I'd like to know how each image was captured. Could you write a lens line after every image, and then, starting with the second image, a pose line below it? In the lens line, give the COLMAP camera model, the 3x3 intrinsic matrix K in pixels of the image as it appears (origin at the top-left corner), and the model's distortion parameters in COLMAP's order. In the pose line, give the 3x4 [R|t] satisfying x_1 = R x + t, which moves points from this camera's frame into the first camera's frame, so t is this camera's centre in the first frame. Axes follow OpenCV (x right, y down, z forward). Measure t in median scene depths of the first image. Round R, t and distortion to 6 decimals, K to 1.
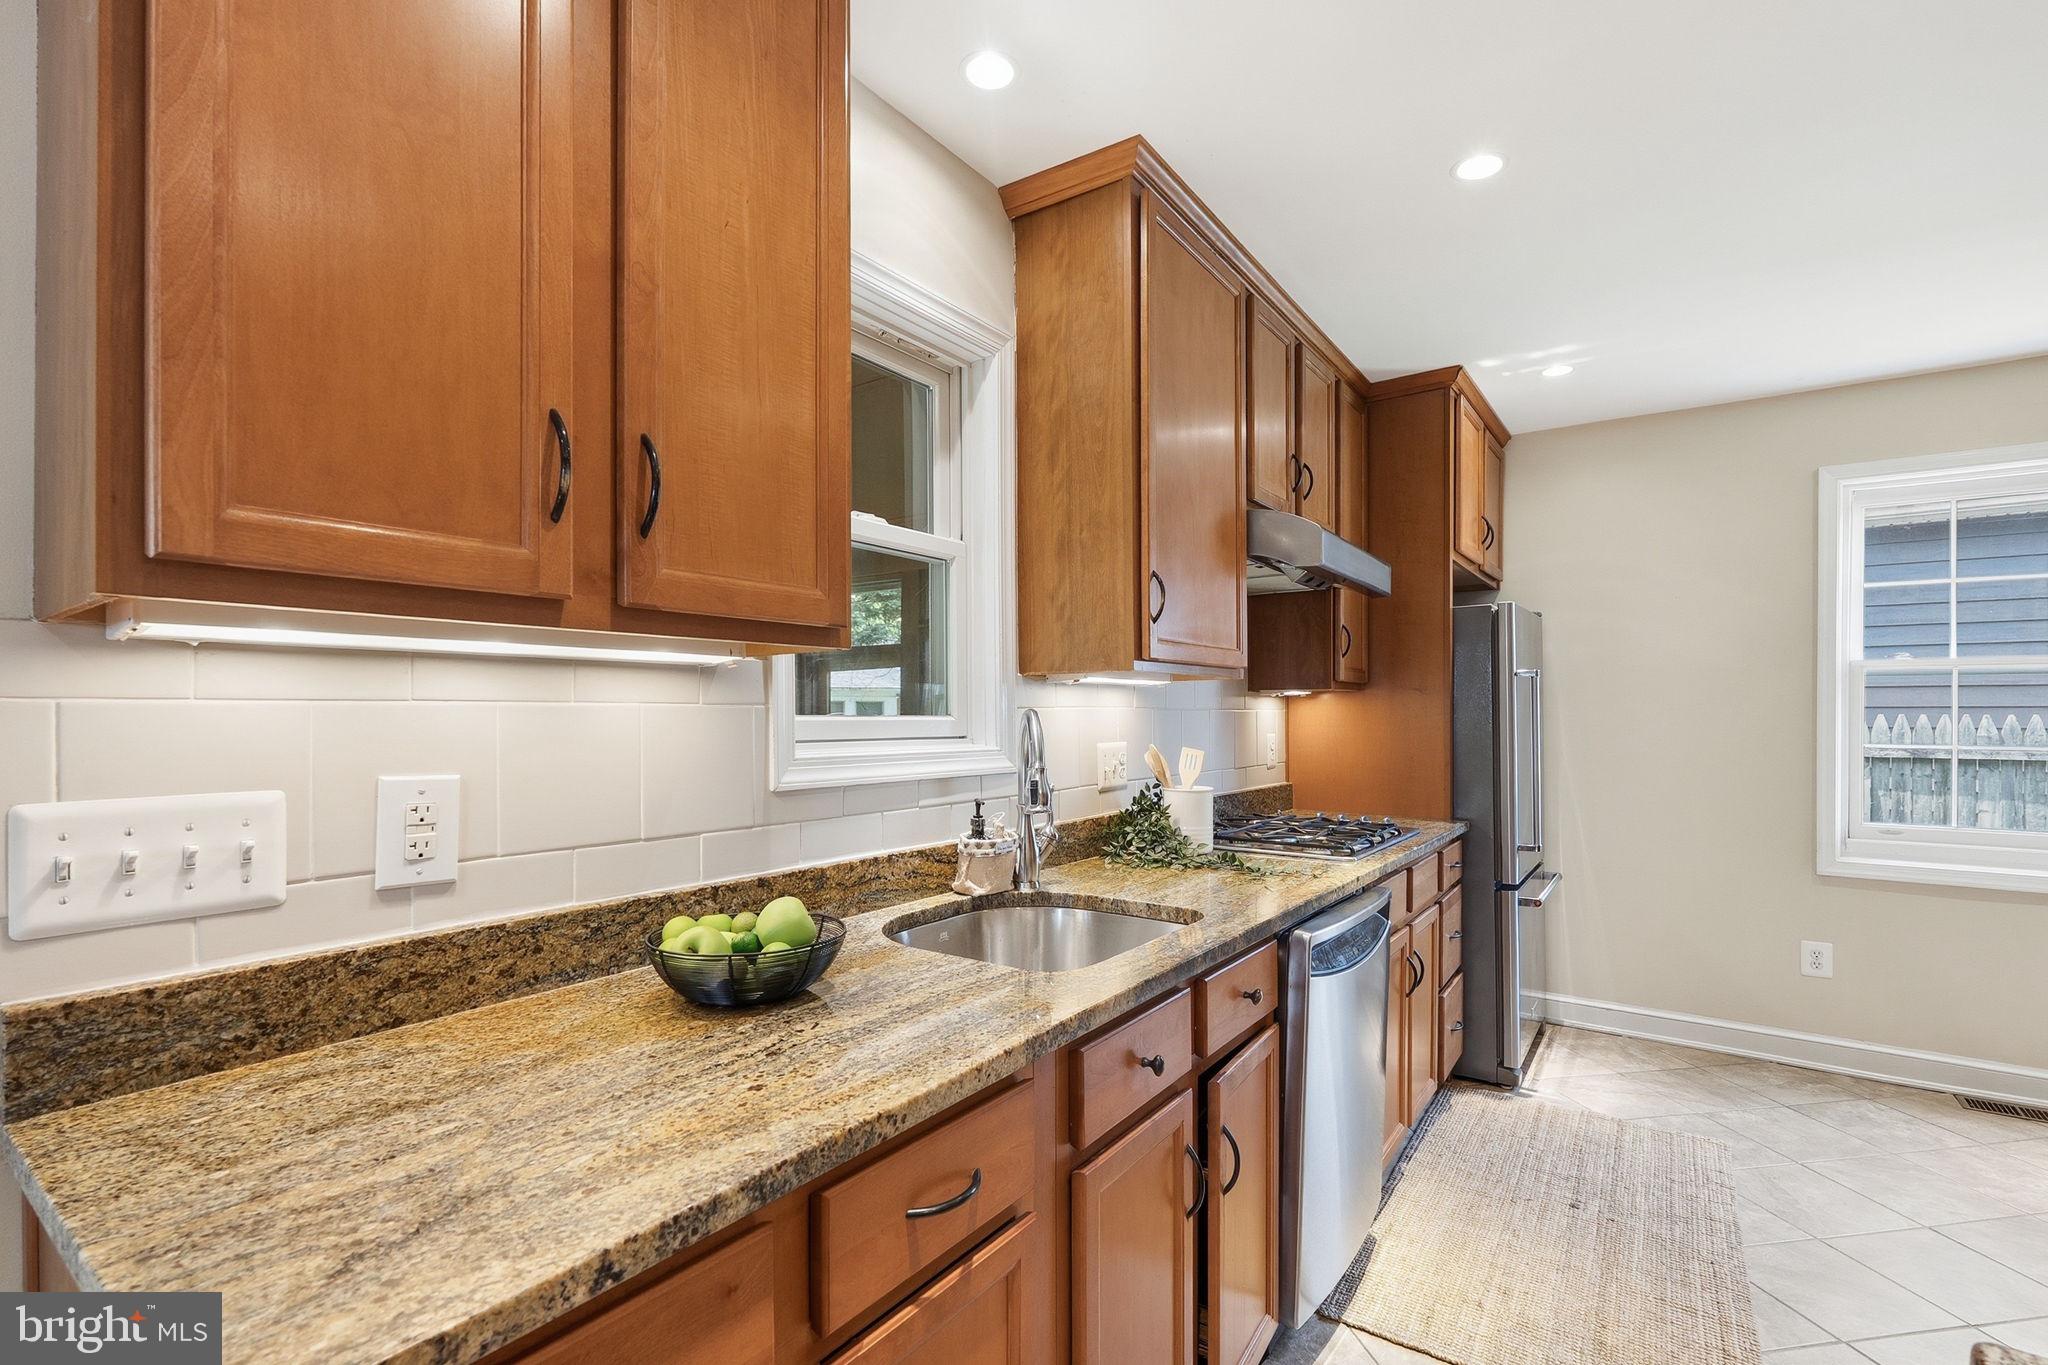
lens RADIAL K [[903.7, 0, 1043.9], [0, 903.7, 689.9], [0, 0, 1]] dist [-0.001199, -0.000058]
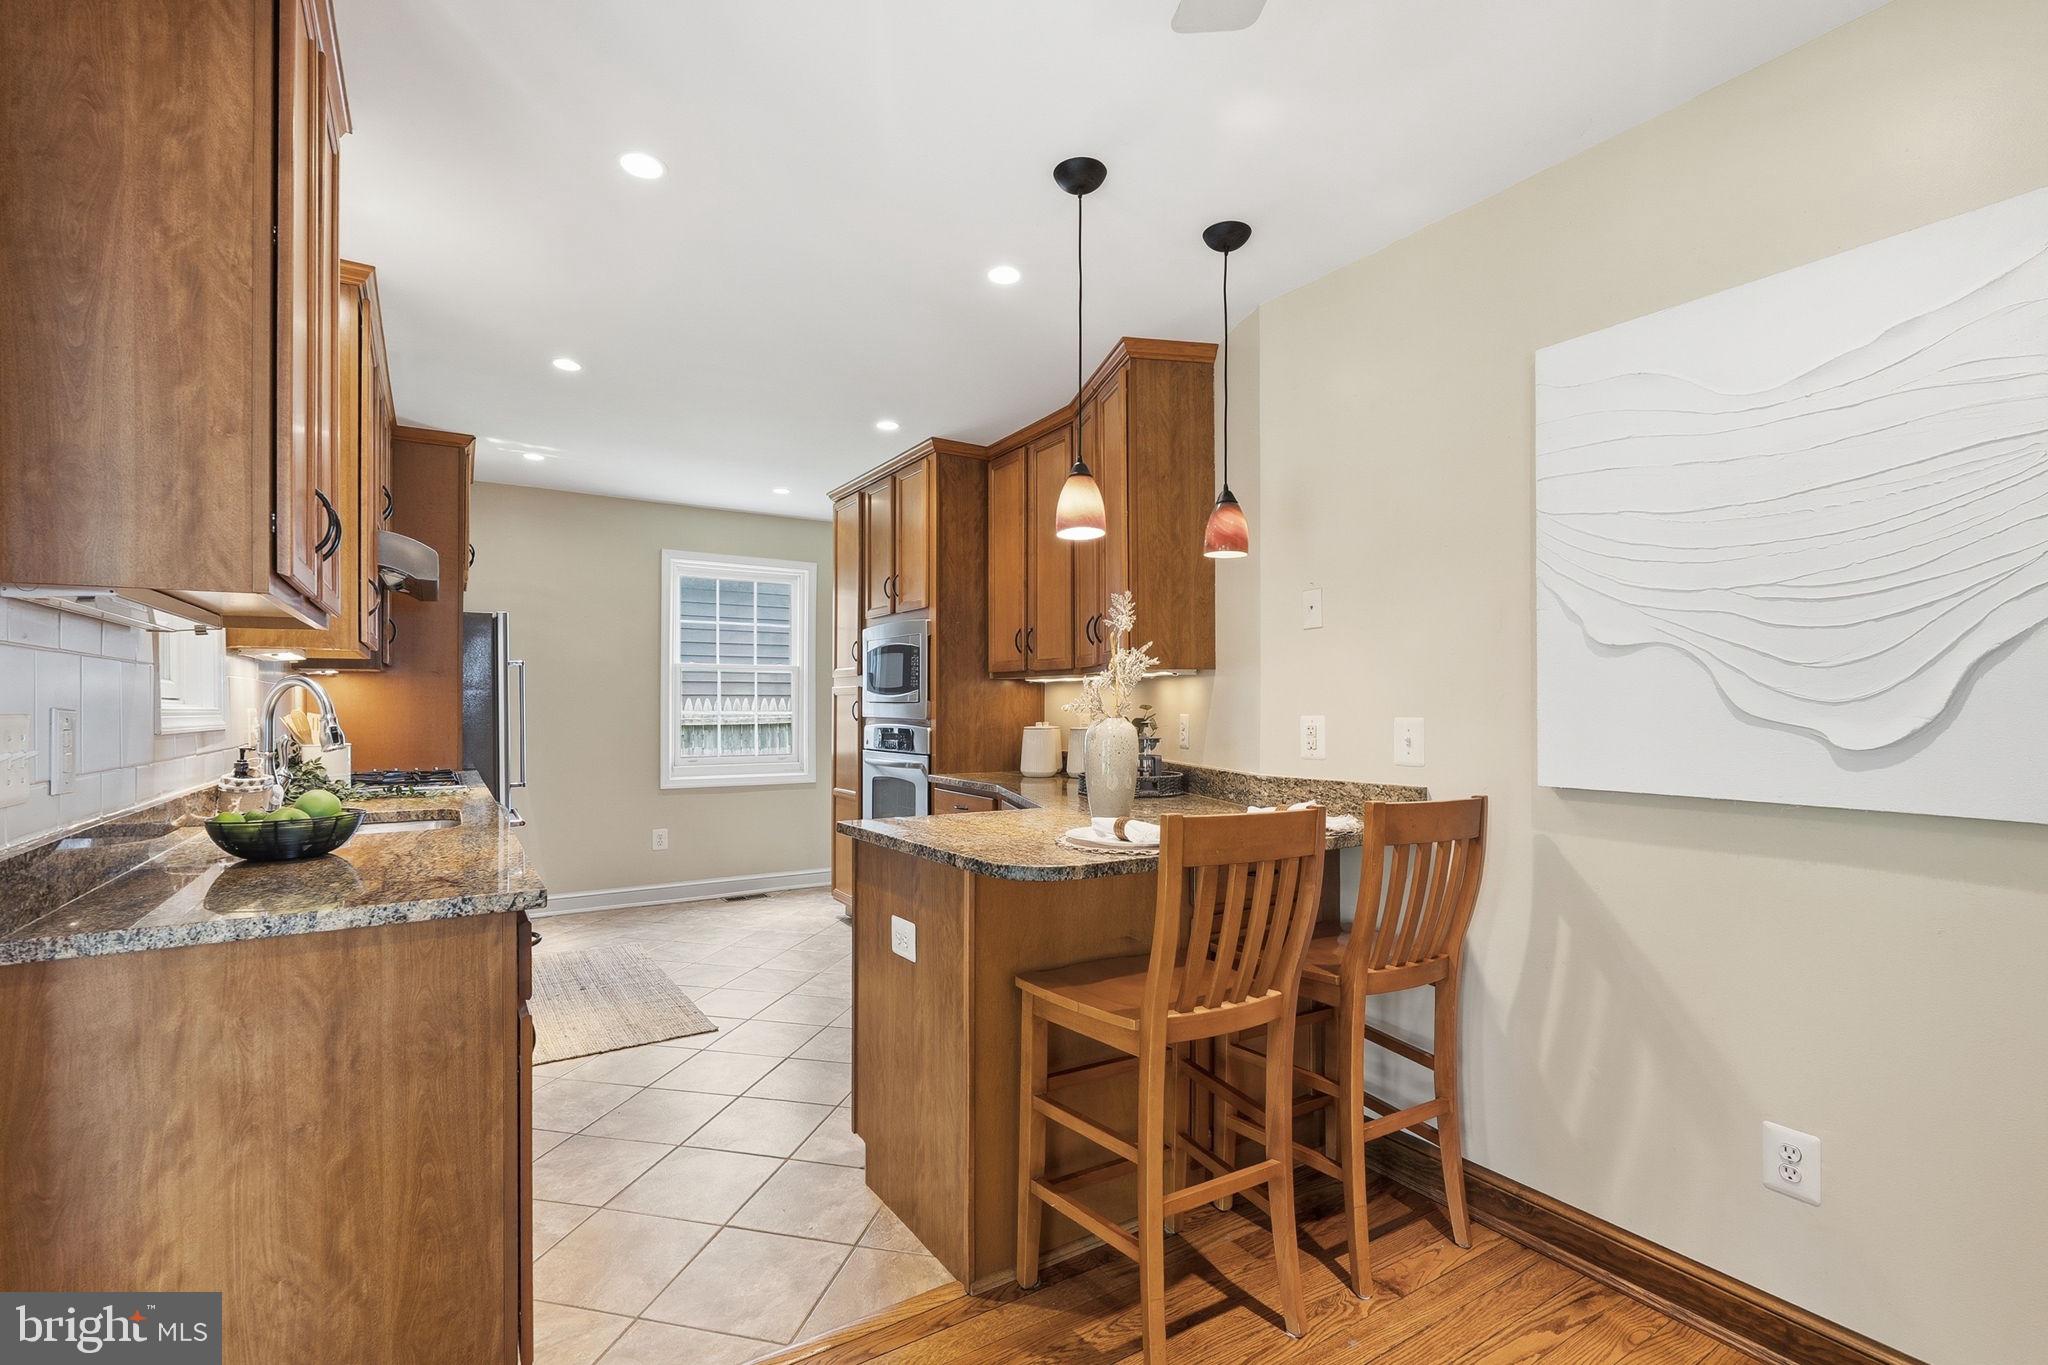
lens RADIAL K [[903.7, 0, 1043.9], [0, 903.7, 689.9], [0, 0, 1]] dist [-0.001199, -0.000058]
pose [[0.340933, 0.005066, 0.940074, -0.523297], [0.003375, 0.999972, -0.006612, 0.034234], [-0.940082, 0.005427, 0.340906, -0.269111]]
